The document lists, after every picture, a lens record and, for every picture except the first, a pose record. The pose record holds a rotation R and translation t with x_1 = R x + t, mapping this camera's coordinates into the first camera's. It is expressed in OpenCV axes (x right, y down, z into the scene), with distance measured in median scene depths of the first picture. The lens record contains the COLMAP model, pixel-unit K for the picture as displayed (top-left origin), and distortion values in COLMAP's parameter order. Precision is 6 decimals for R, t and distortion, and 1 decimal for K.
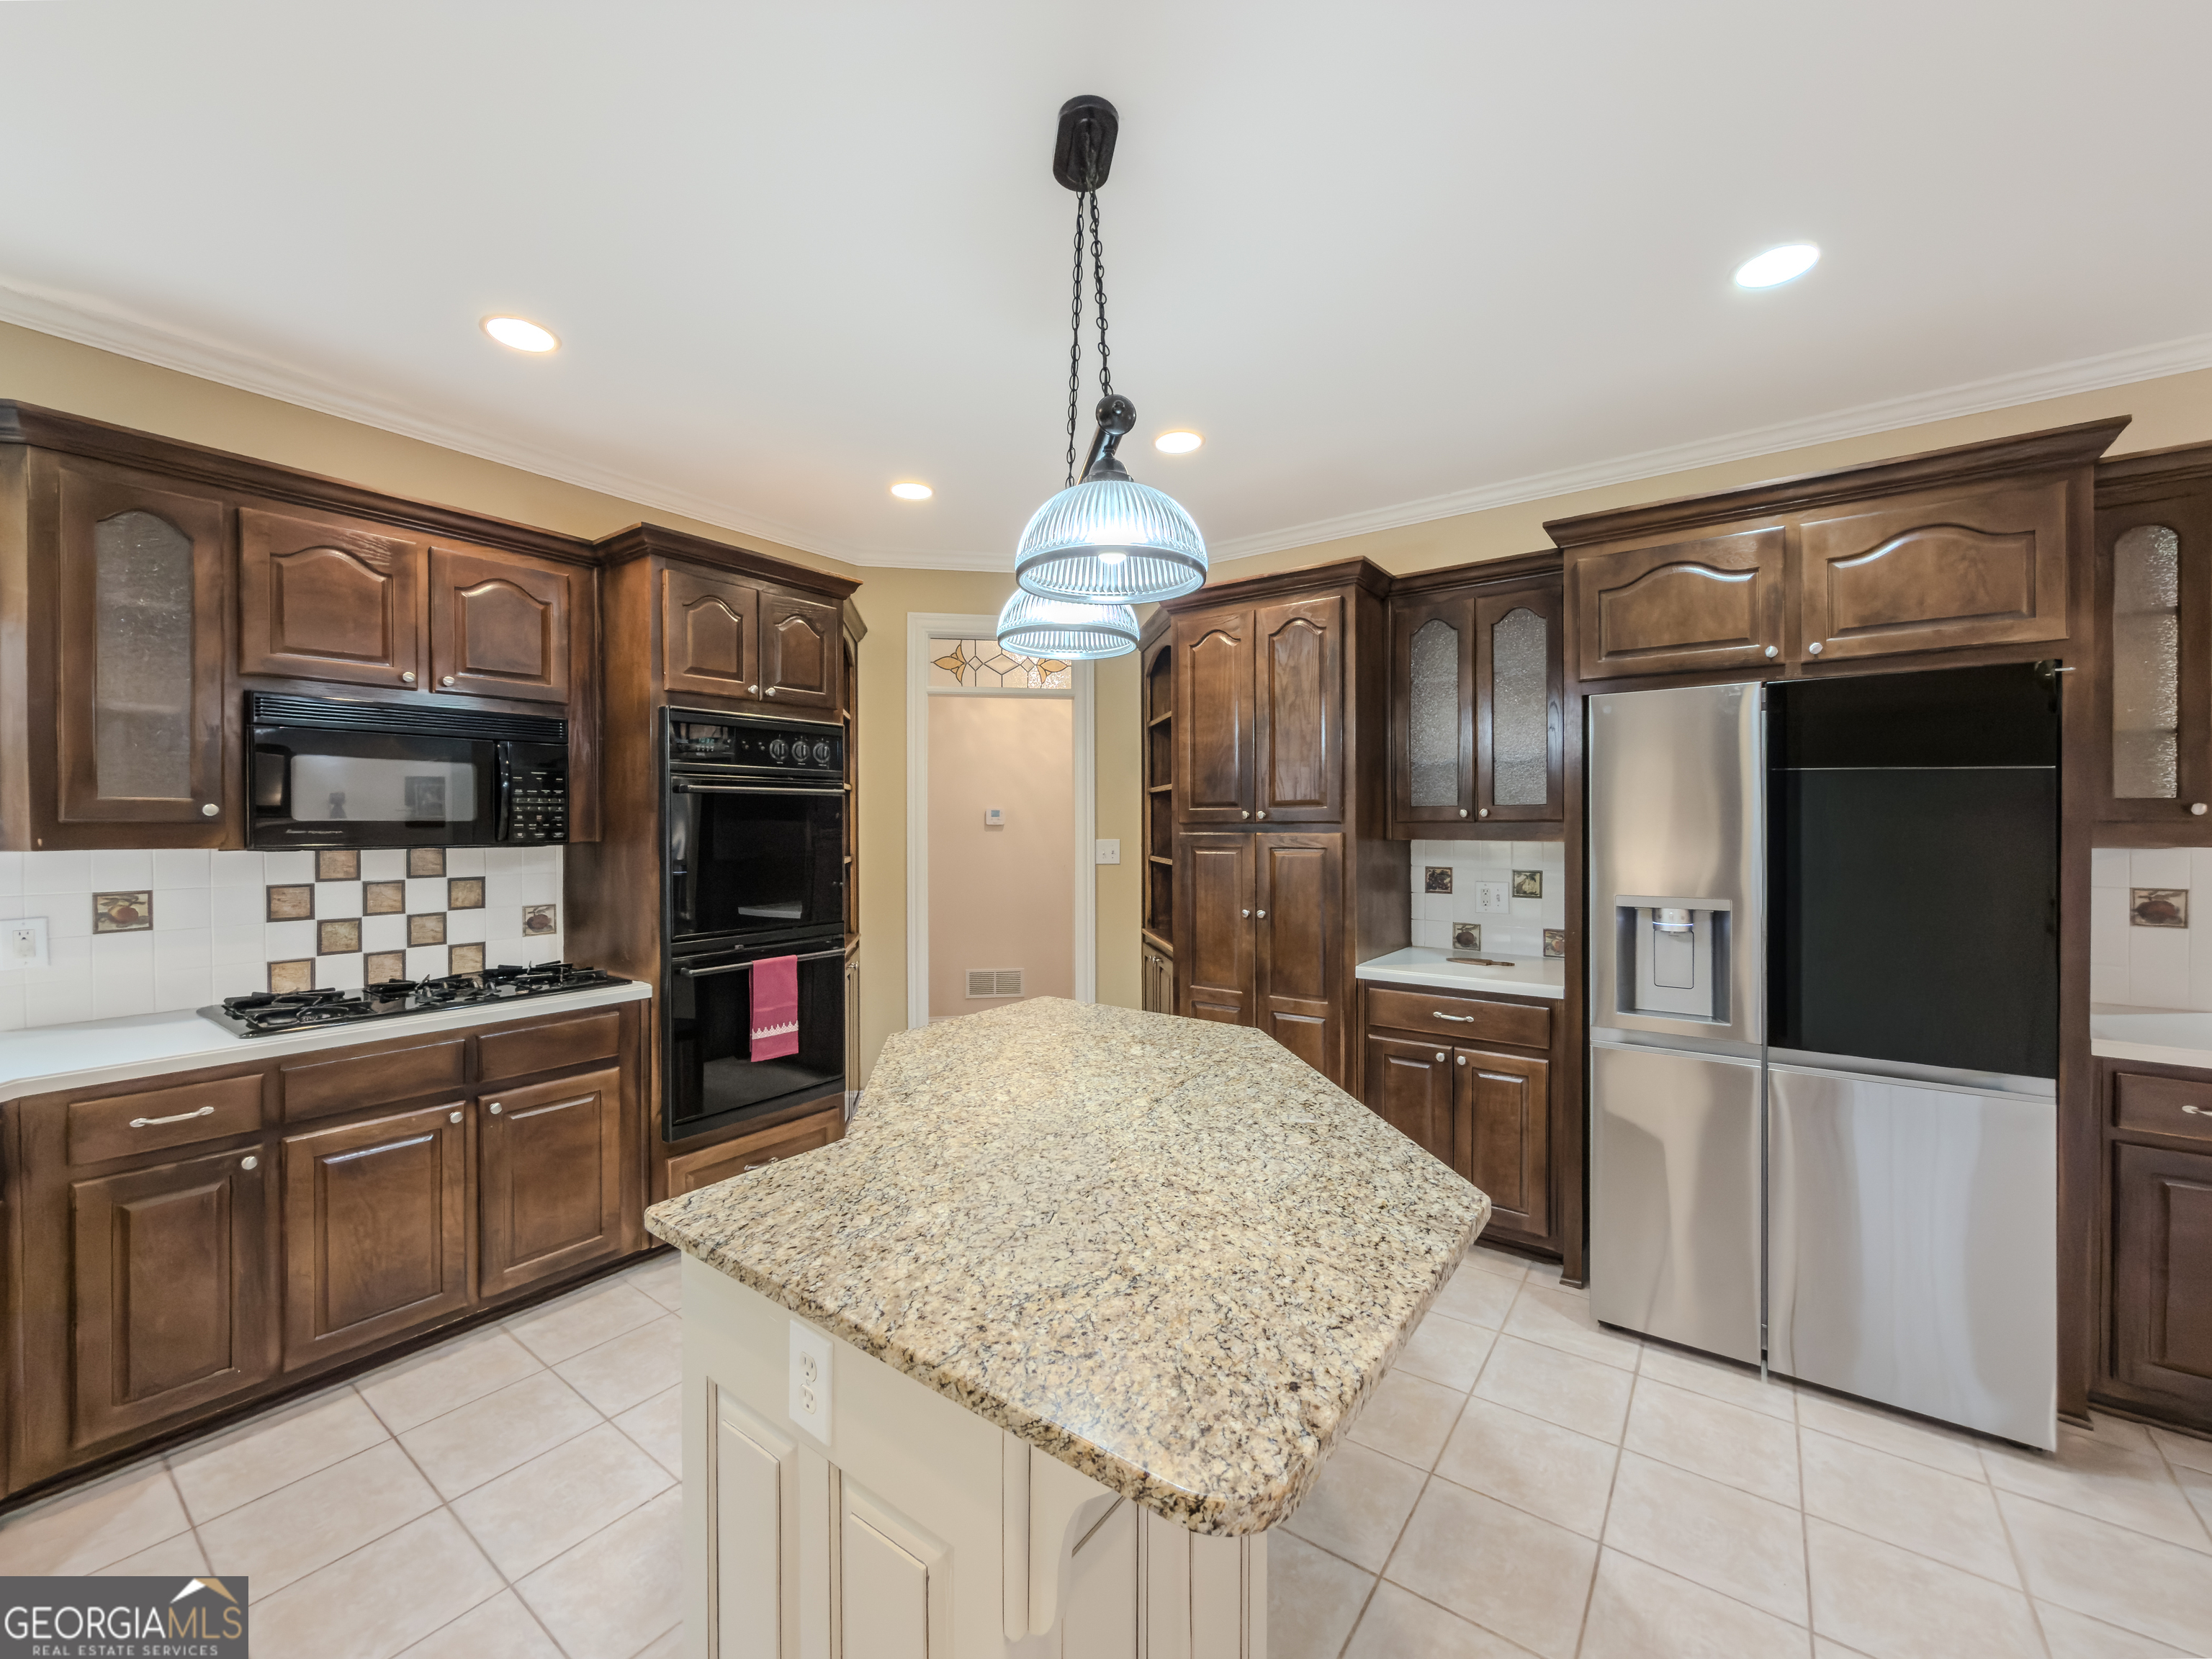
lens RADIAL K [[886.6, 0, 1111.1], [0, 886.6, 827.2], [0, 0, 1]] dist [-0.001835, -0.000131]
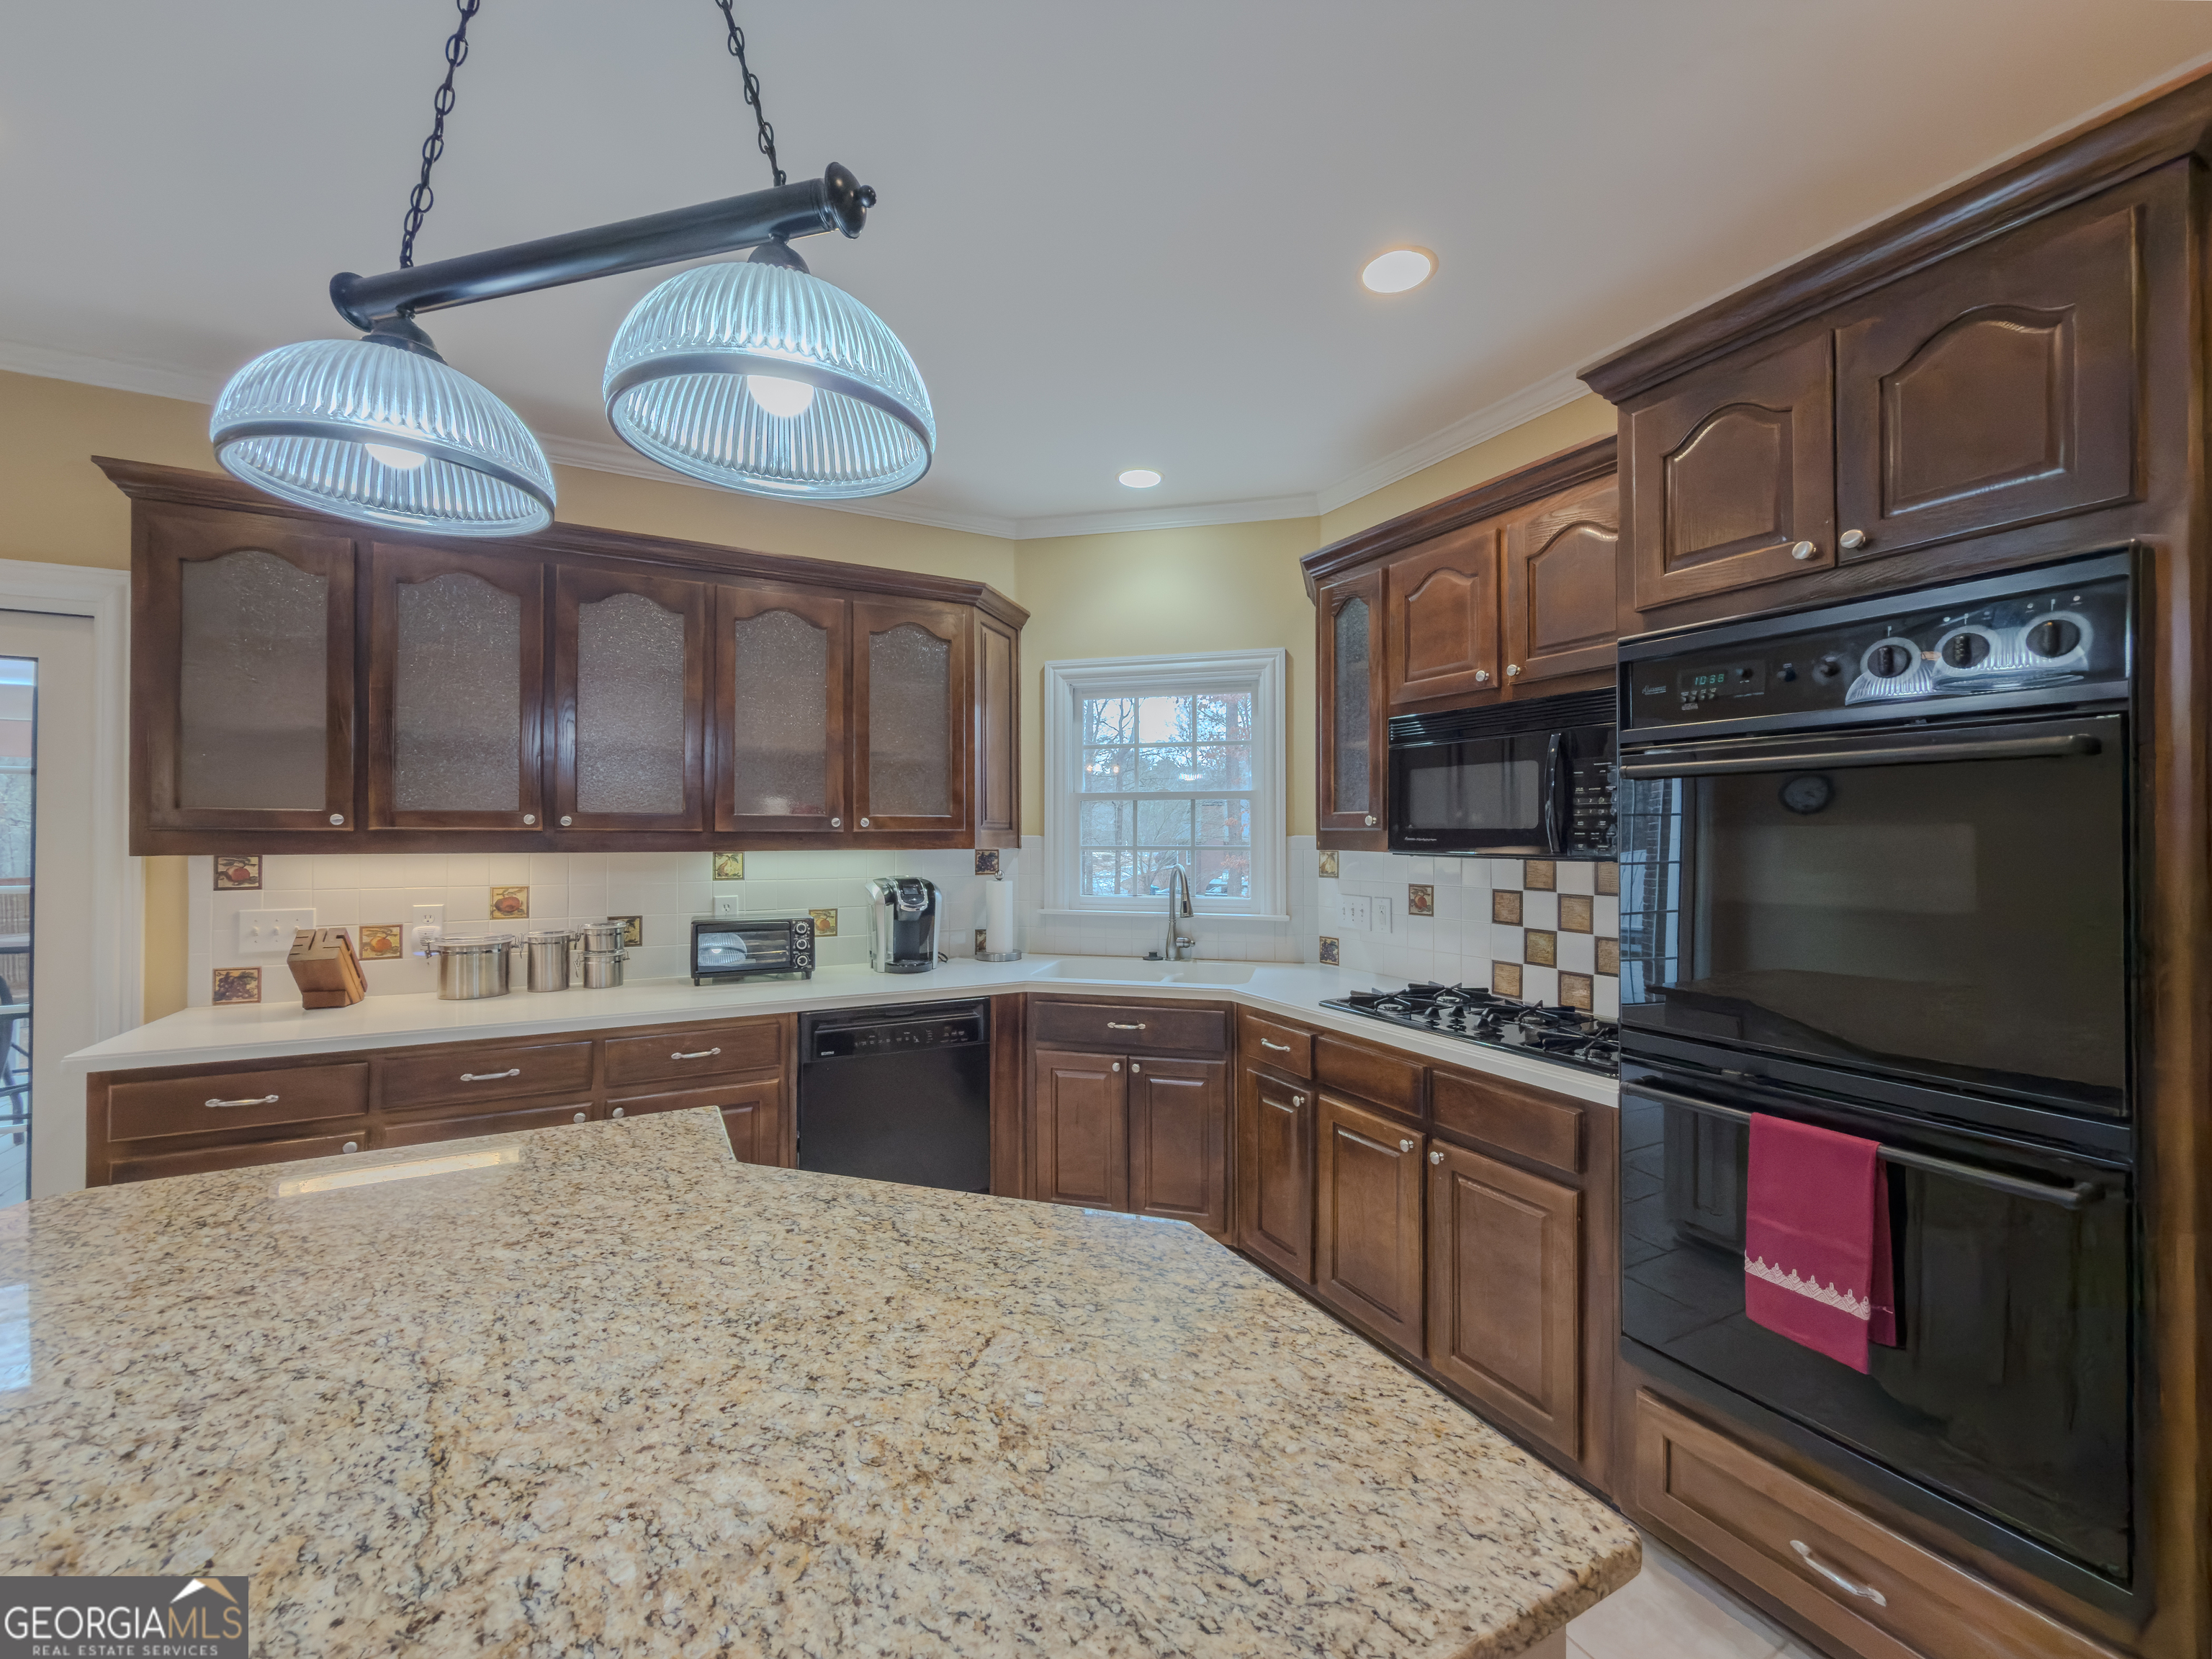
lens RADIAL K [[886.6, 0, 1106.5], [0, 886.6, 830.6], [0, 0, 1]] dist [-0.001835, -0.000131]
pose [[-0.433784, -0.001803, -0.901015, 0.238487], [-0.005937, 0.999982, 0.000857, -0.003786], [0.900997, 0.005721, -0.433787, 1.101397]]
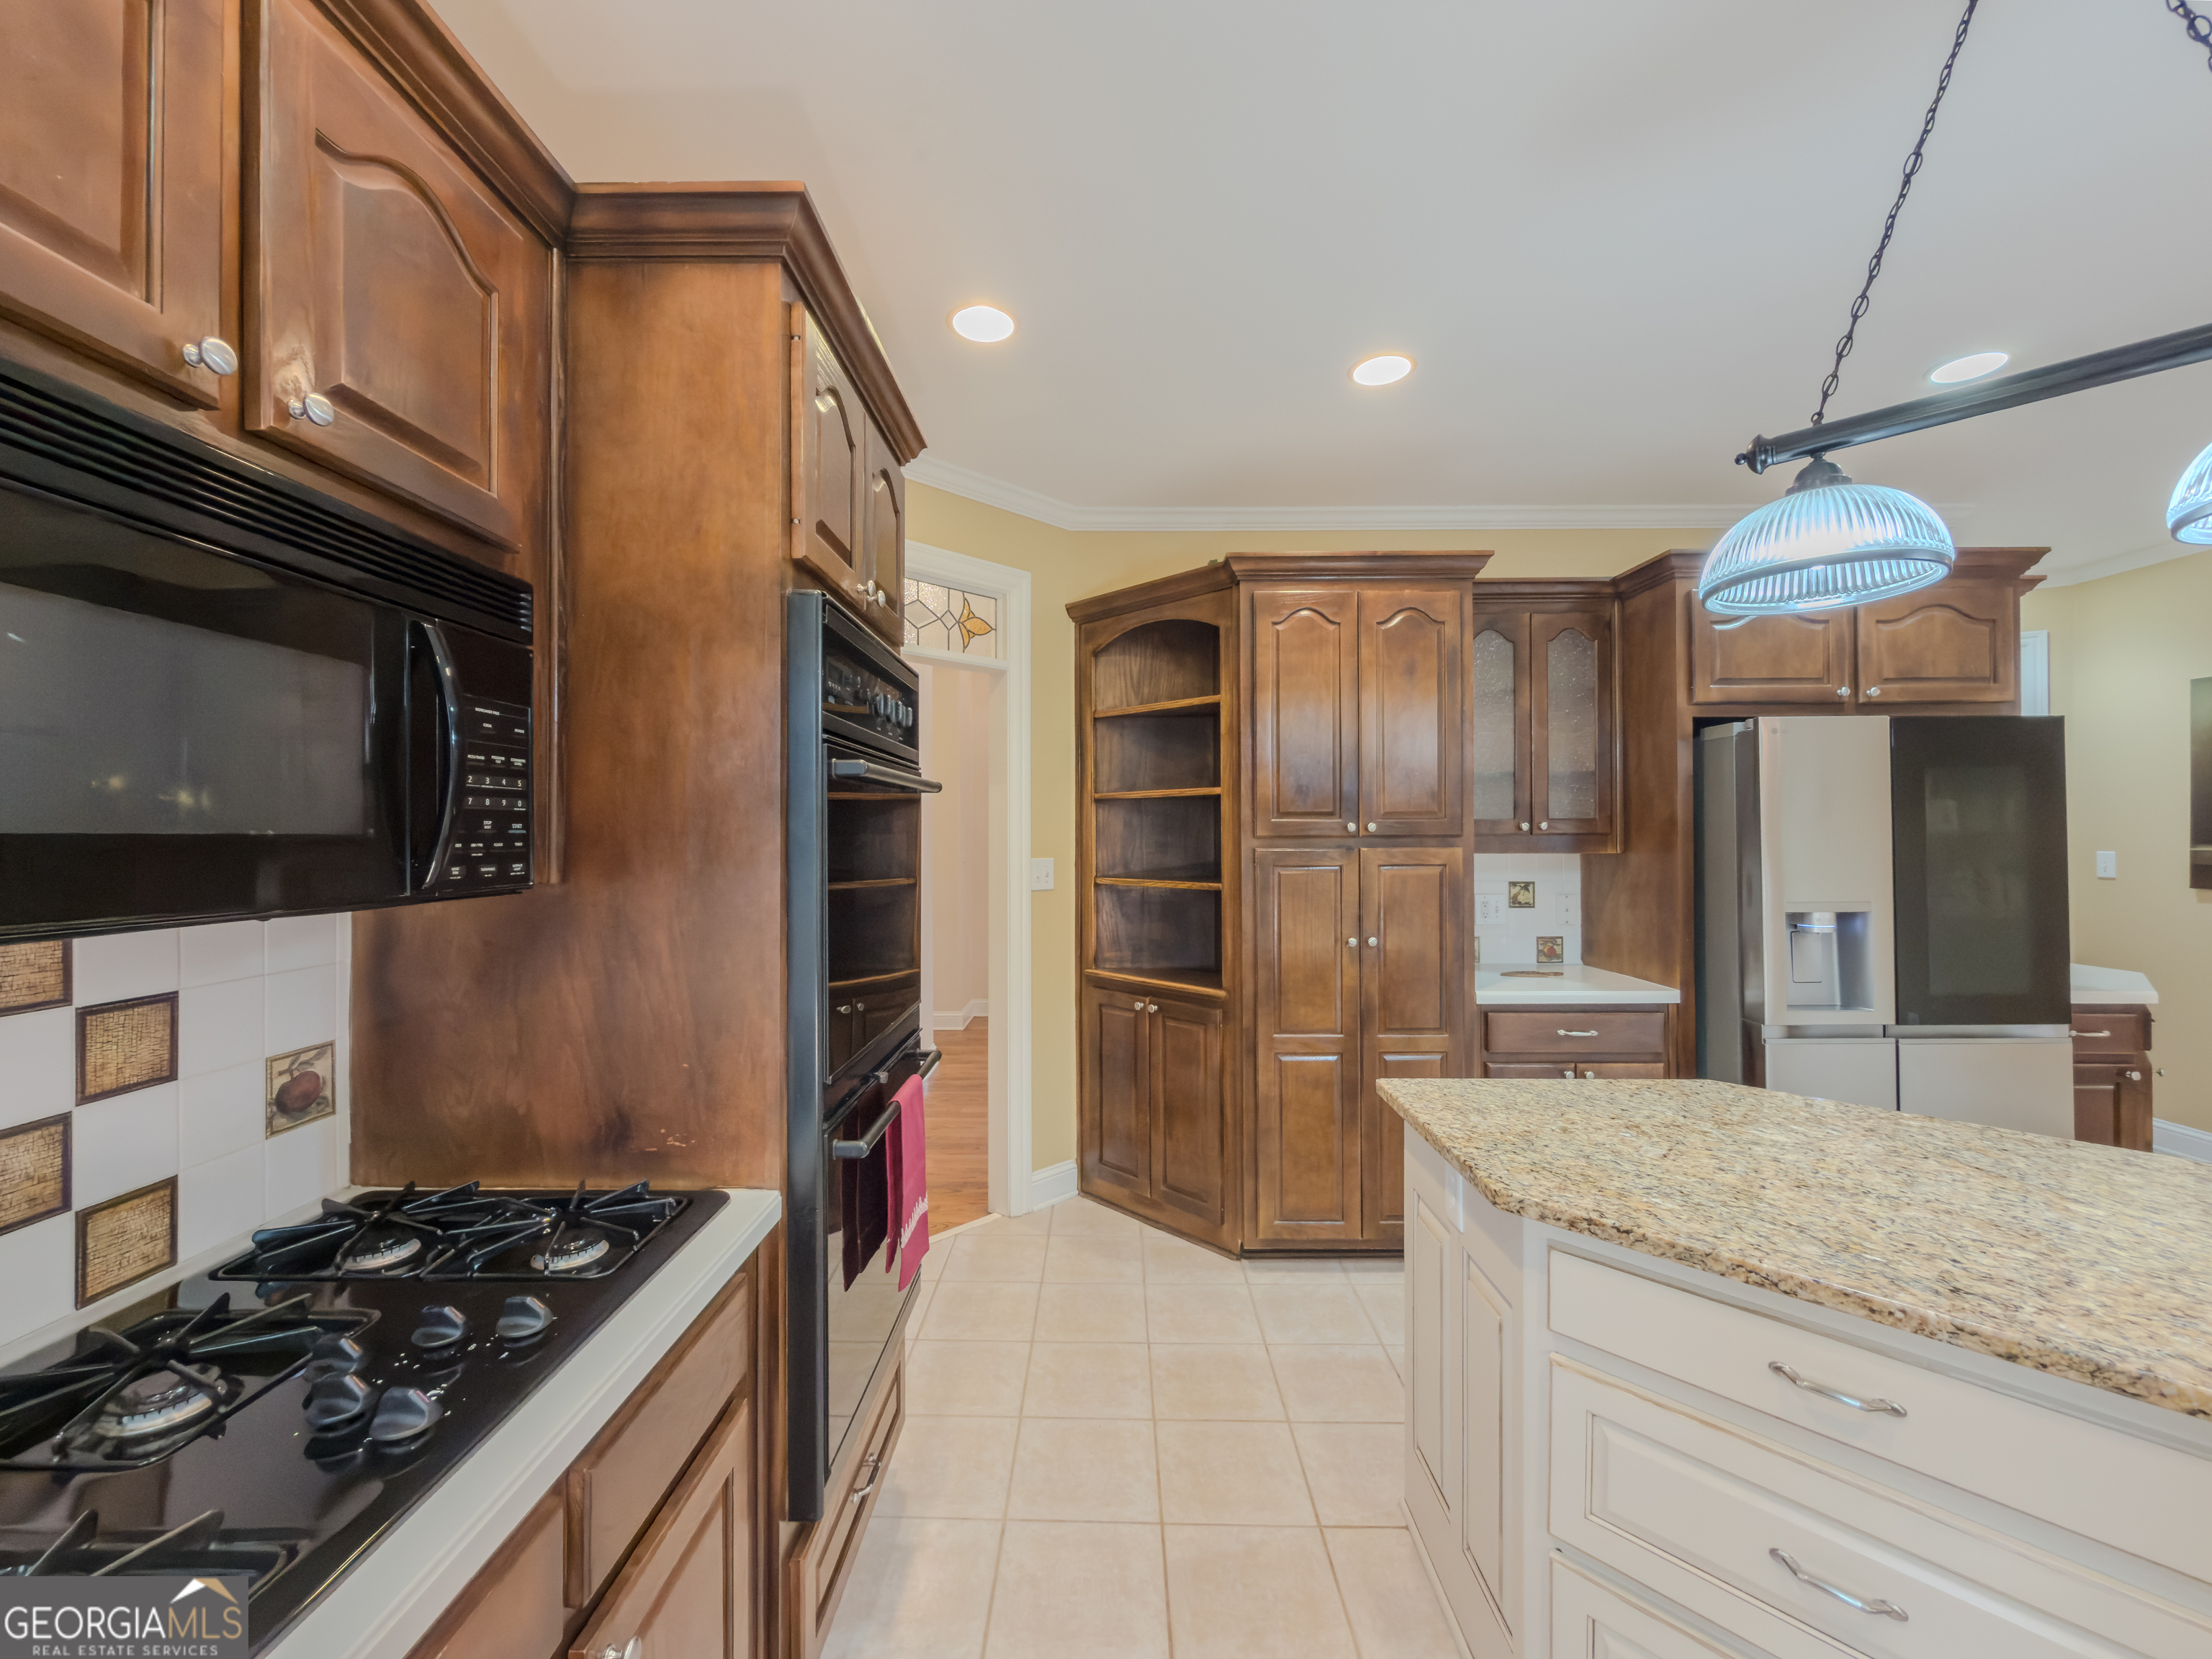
lens RADIAL K [[886.6, 0, 1111.1], [0, 886.6, 830.9], [0, 0, 1]] dist [-0.001835, -0.000131]
pose [[0.814553, 0.002046, 0.580085, -0.753482], [0.005219, 0.999927, -0.010855, -0.003475], [-0.580066, 0.011870, 0.814483, 0.610573]]
